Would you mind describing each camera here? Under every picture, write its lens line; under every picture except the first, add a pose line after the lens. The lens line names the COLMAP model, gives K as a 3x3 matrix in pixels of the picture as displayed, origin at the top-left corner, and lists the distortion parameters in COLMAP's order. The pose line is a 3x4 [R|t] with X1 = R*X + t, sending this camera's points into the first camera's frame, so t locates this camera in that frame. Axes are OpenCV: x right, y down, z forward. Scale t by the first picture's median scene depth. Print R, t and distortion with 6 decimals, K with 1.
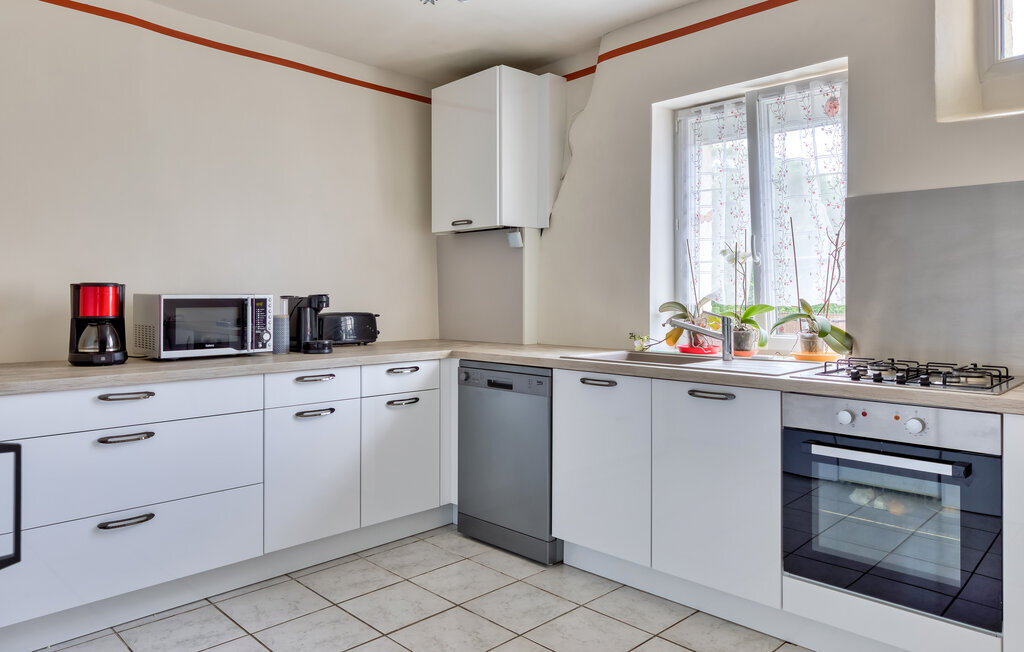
lens RADIAL K [[695.8, 0, 508.1], [0, 695.8, 297.7], [0, 0, 1]] dist [-0.000311, 0.000014]
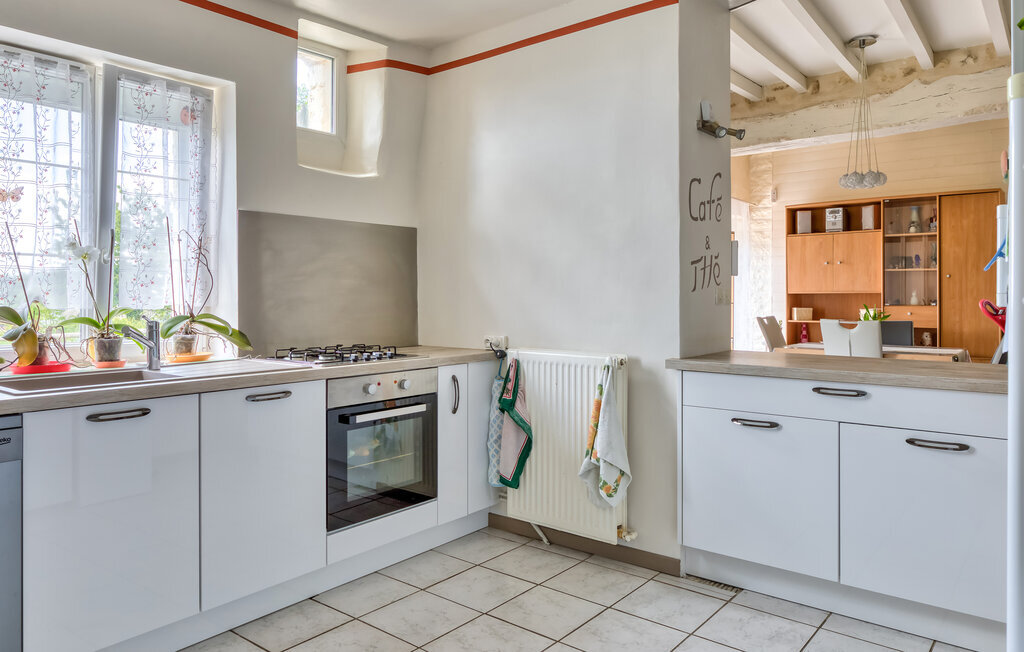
lens RADIAL K [[695.8, 0, 508.1], [0, 695.8, 297.7], [0, 0, 1]] dist [-0.000311, 0.000014]
pose [[-0.107032, -0.003885, 0.994248, -0.738694], [0.003193, 0.999986, 0.004251, -0.006056], [-0.994250, 0.003630, -0.107018, 0.756081]]
